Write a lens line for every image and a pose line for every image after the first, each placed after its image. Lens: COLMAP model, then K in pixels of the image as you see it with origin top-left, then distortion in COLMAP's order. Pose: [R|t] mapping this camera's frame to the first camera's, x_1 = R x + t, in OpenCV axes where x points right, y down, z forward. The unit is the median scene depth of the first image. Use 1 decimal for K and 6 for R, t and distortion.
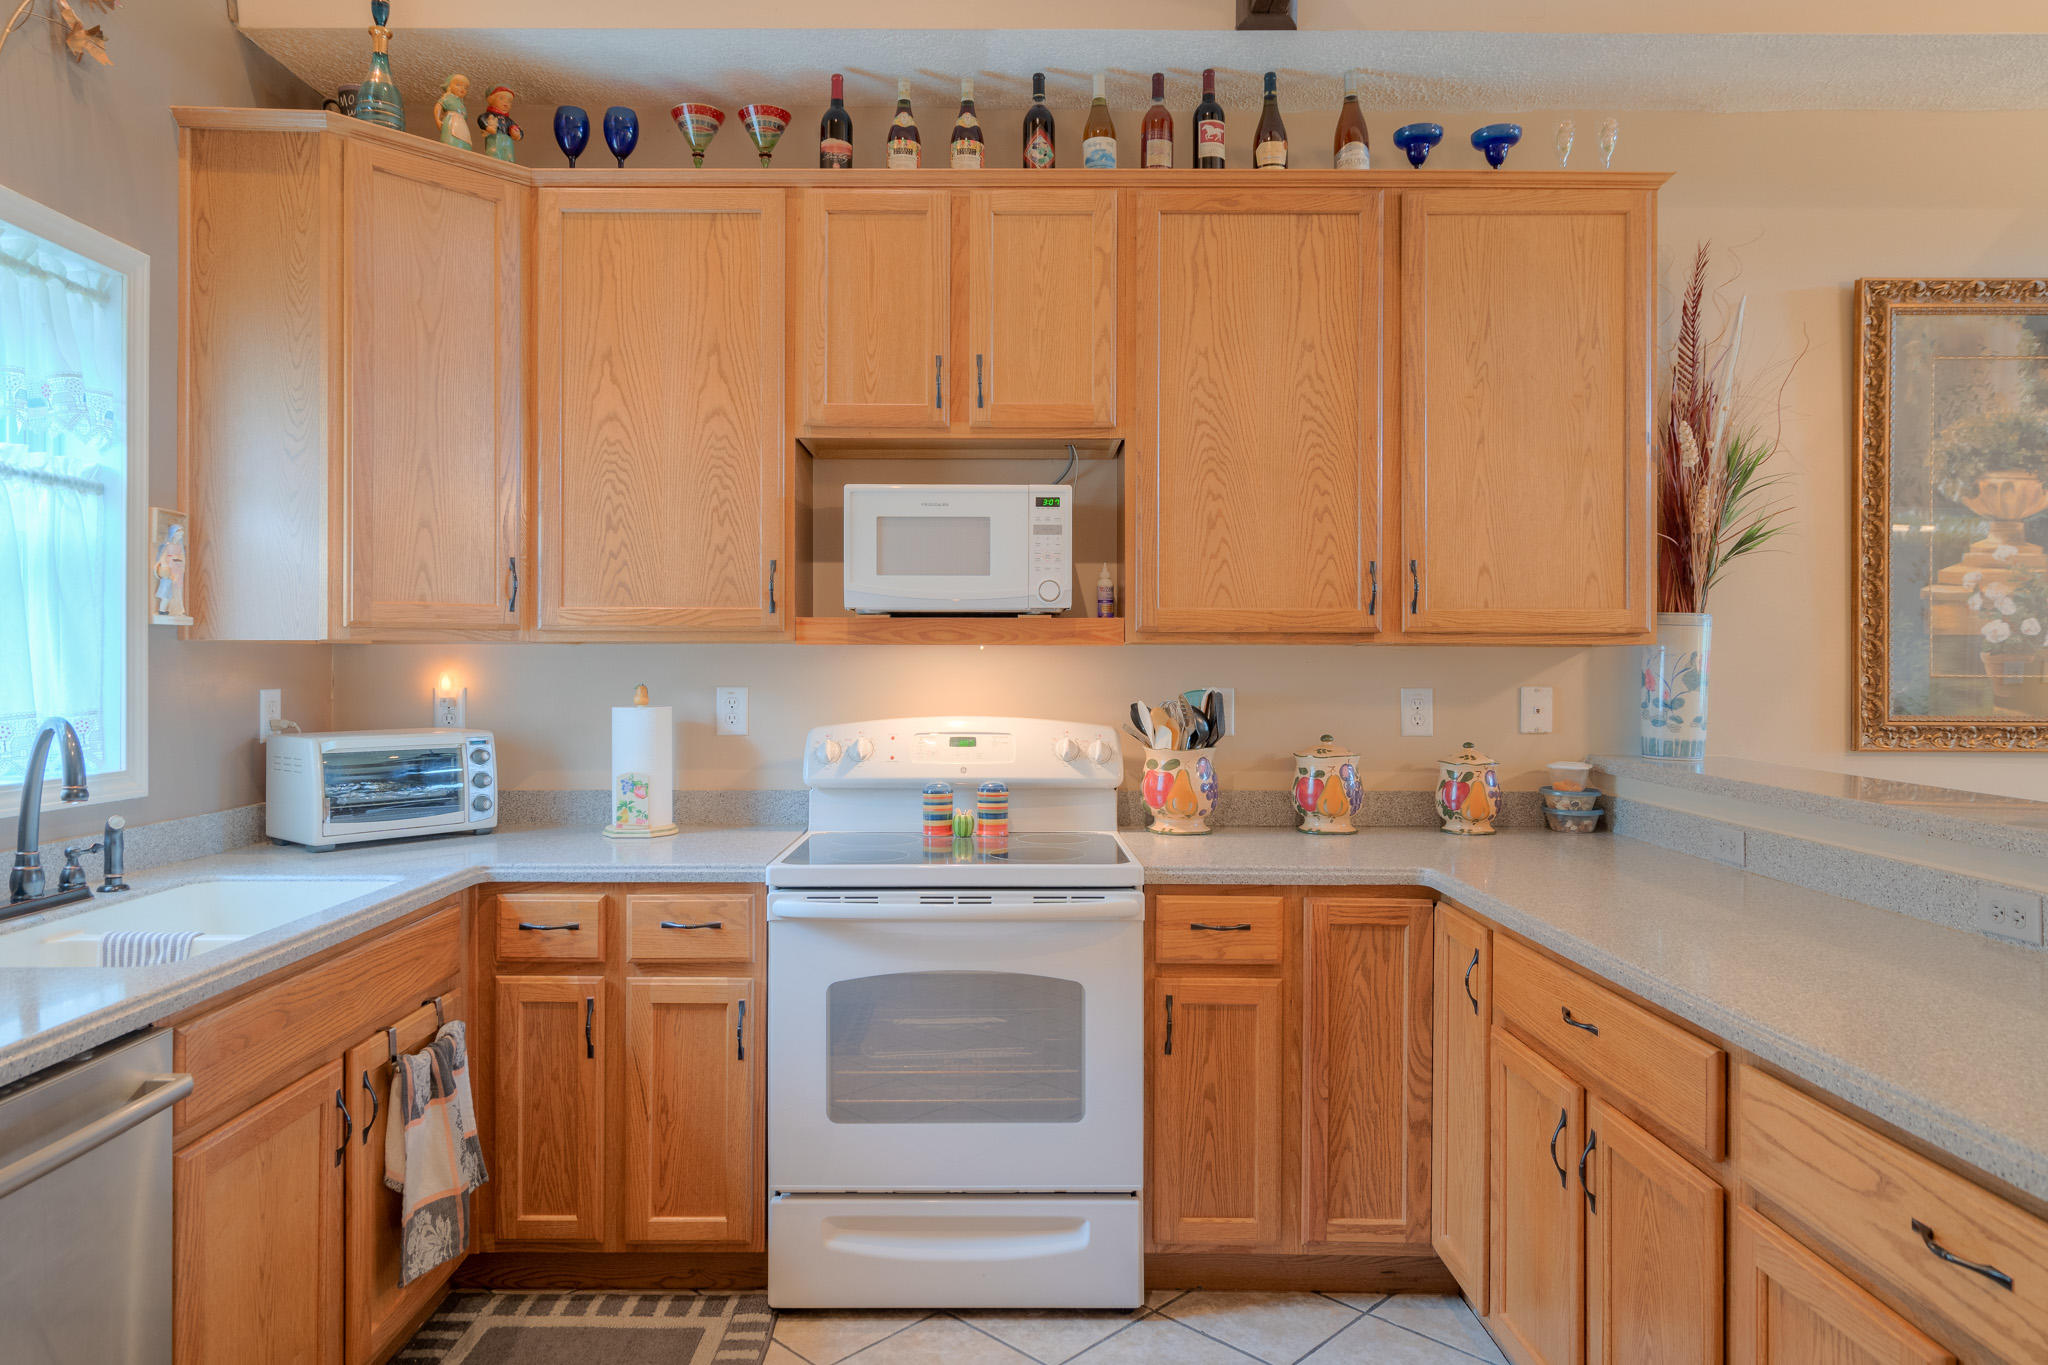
lens RADIAL K [[1283.9, 0, 1010.9], [0, 1283.9, 660.8], [0, 0, 1]] dist [0.006105, 0.000968]
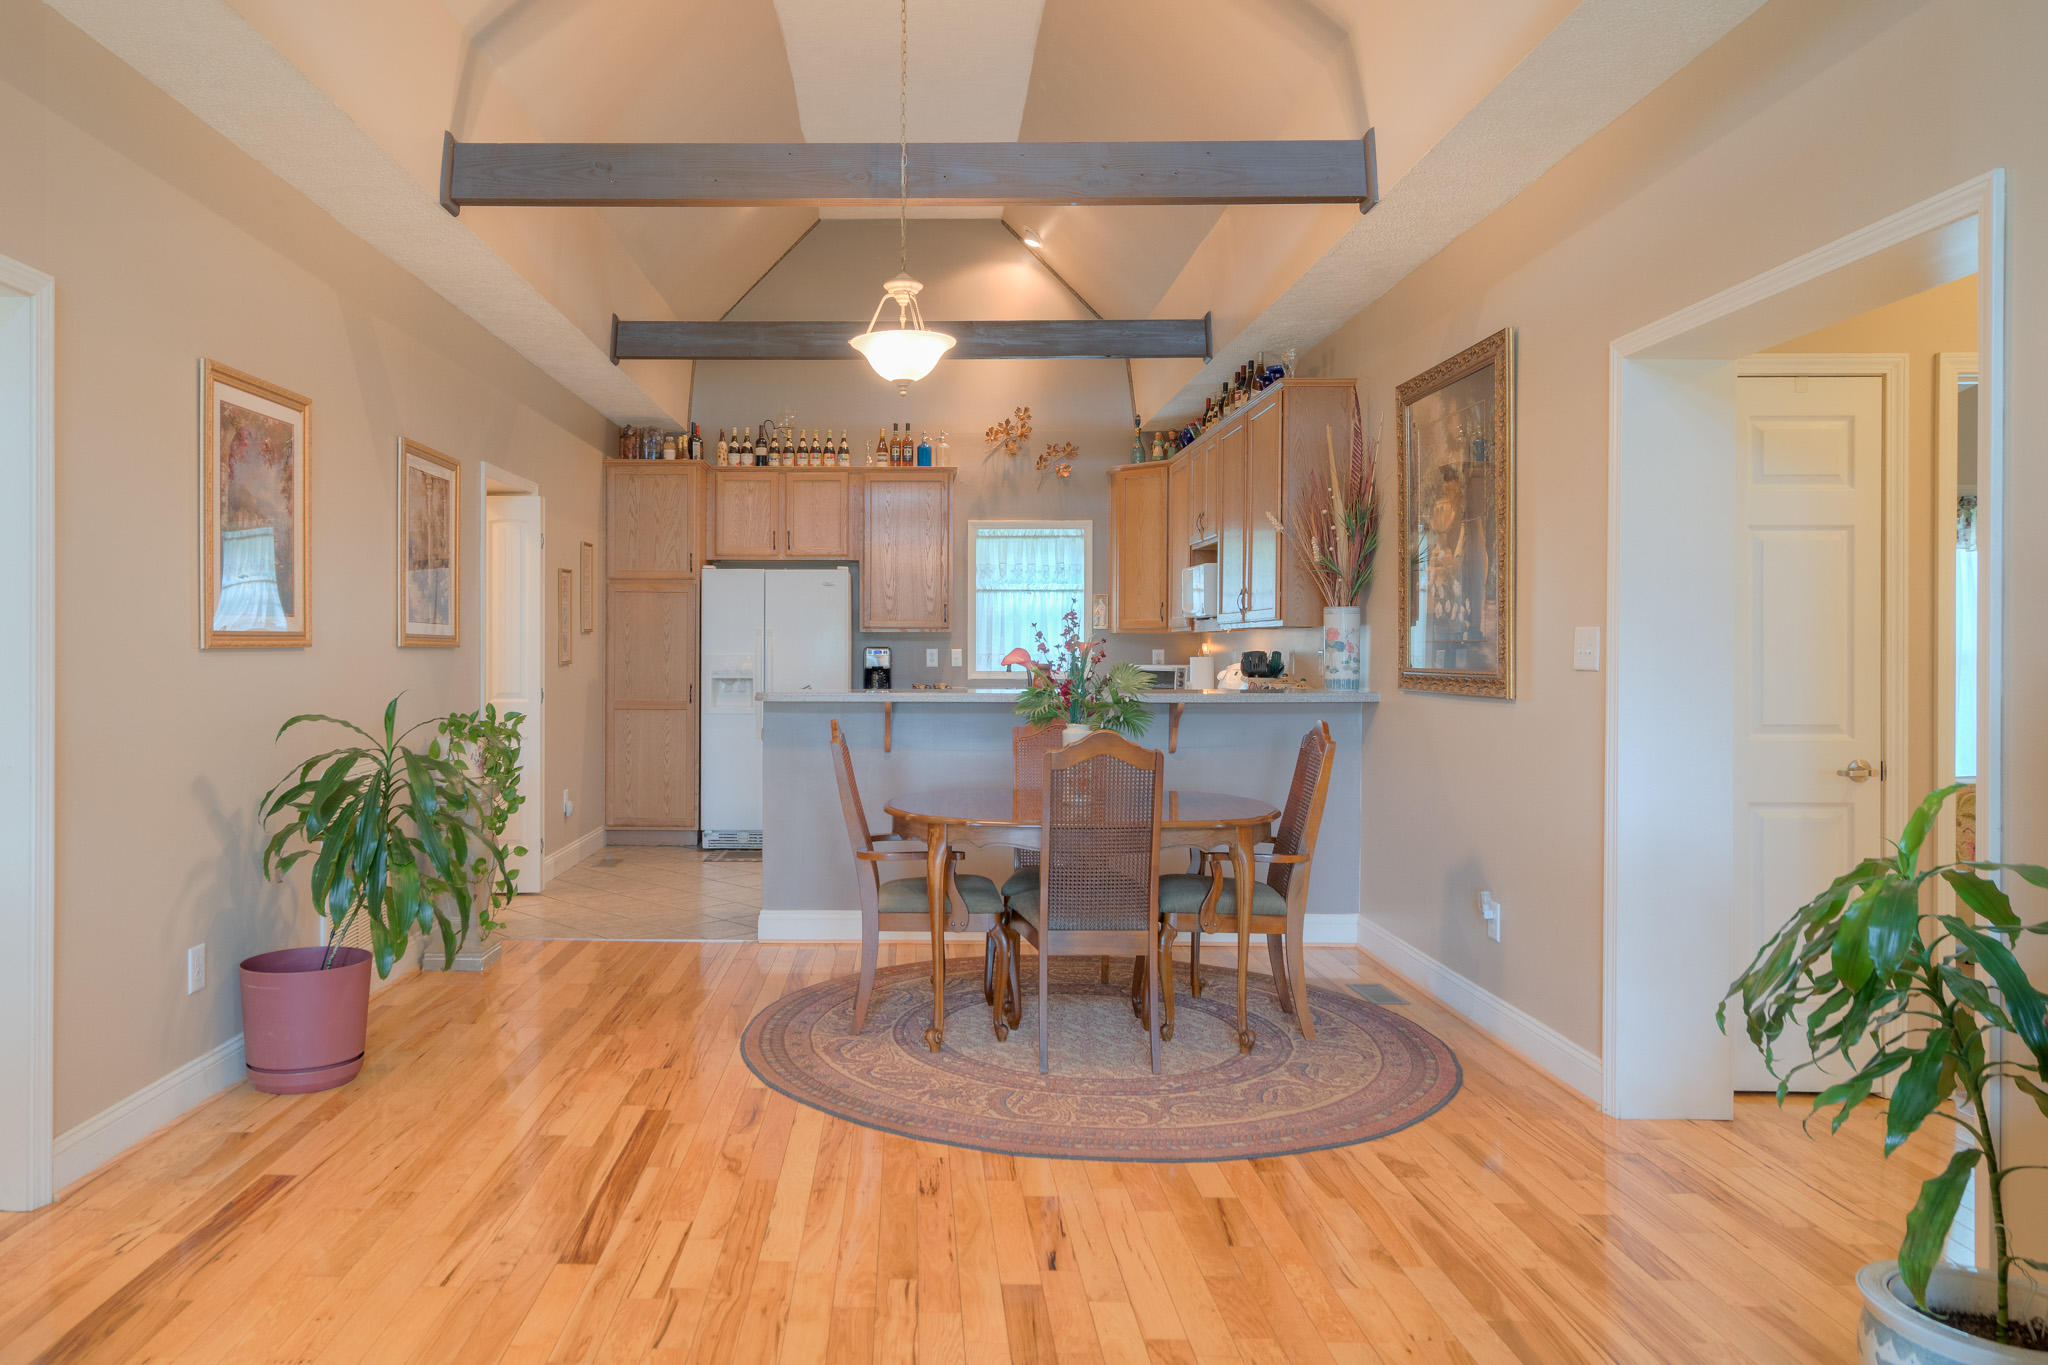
lens RADIAL K [[1425.4, 0, 919.3], [0, 1425.4, 649.4], [0, 0, 1]] dist [-0.002615, -0.000231]
pose [[-0.004915, -0.000938, -0.999987, 2.630369], [-0.001641, 0.999998, -0.000930, 0.025601], [0.999987, 0.001636, -0.004917, 0.474816]]
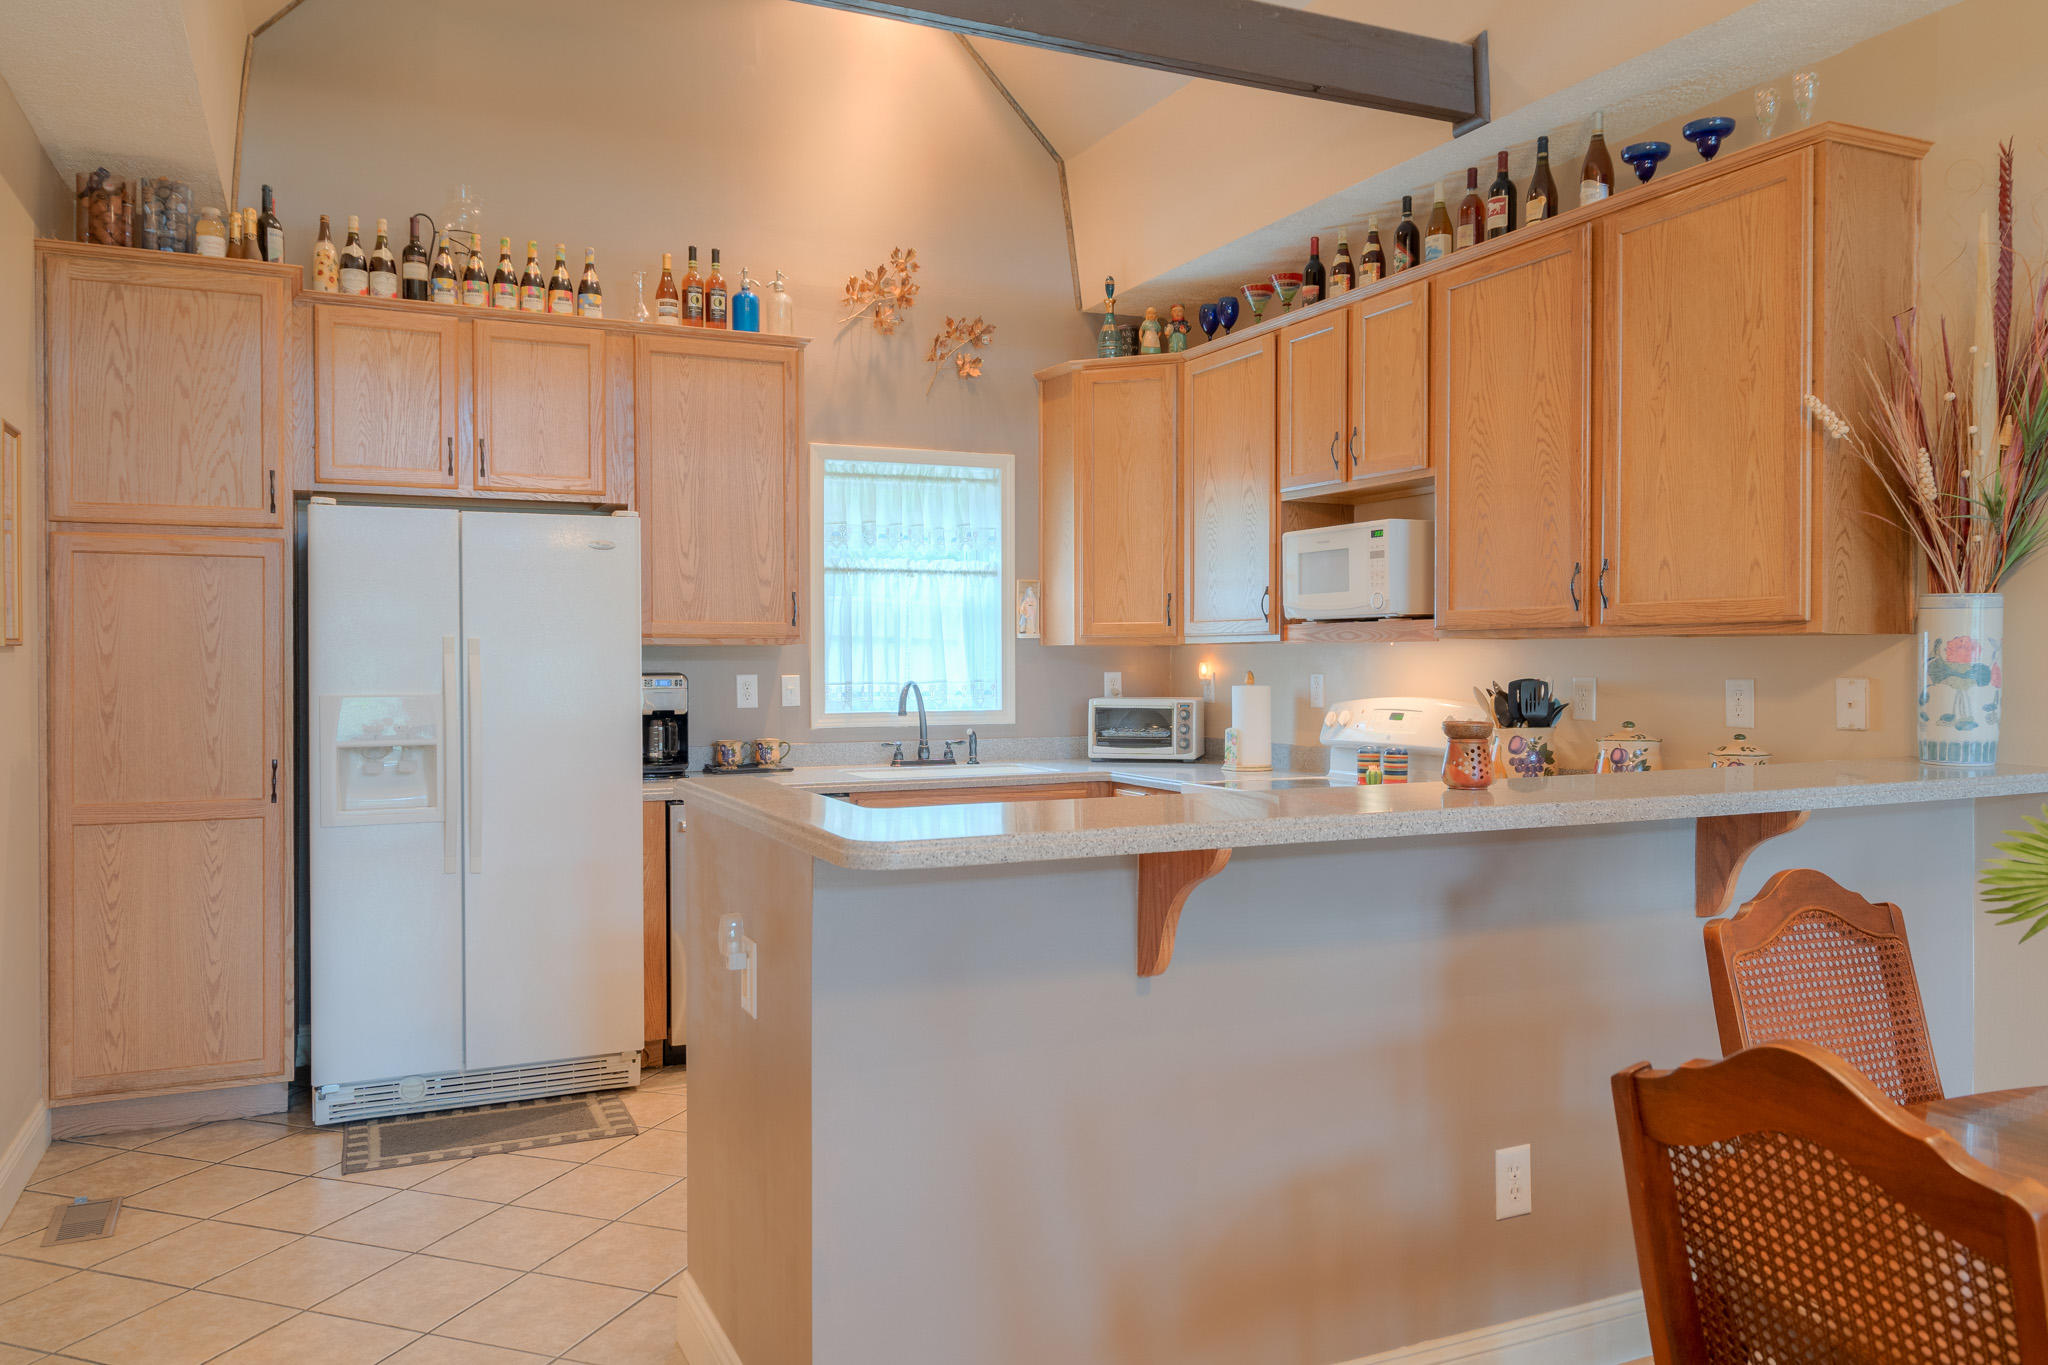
lens RADIAL K [[1498.1, 0, 1052.8], [0, 1498.1, 667.2], [0, 0, 1]] dist [-0.001319, 0.002612]
pose [[0.435576, 0.002336, -0.900149, 1.240057], [0.004783, 0.999977, 0.004910, 0.004635], [0.900139, -0.006444, 0.435555, 0.027817]]
